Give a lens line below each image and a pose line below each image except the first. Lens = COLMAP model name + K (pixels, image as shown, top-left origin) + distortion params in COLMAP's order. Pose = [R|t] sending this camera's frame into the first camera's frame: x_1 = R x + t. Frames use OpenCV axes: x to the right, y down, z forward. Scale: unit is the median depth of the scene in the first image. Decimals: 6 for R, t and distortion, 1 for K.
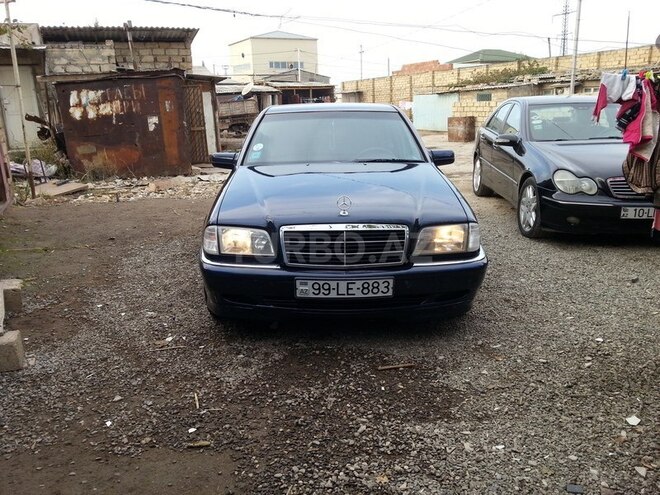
lens RADIAL K [[549.4, 0, 330.0], [0, 549.4, 247.5], [0, 0, 1]] dist [0.031880, -0.100006]
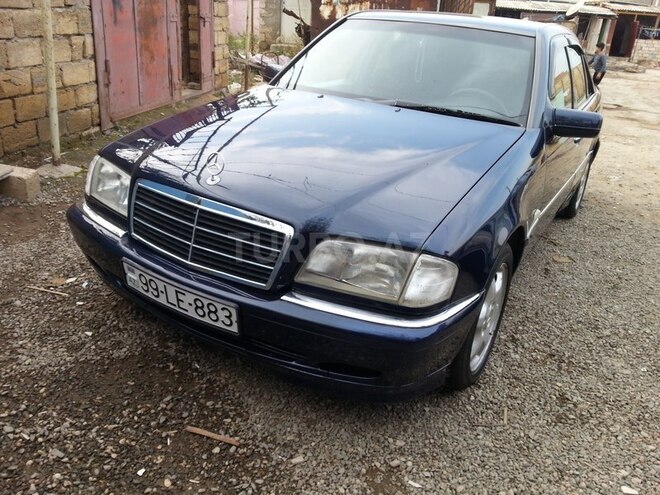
lens RADIAL K [[549.4, 0, 330.0], [0, 549.4, 247.5], [0, 0, 1]] dist [0.031880, -0.100006]
pose [[0.834463, 0.288646, -0.469420, 0.446031], [-0.221214, 0.955655, 0.194391, -0.139354], [0.504714, -0.058369, 0.861311, 0.532660]]
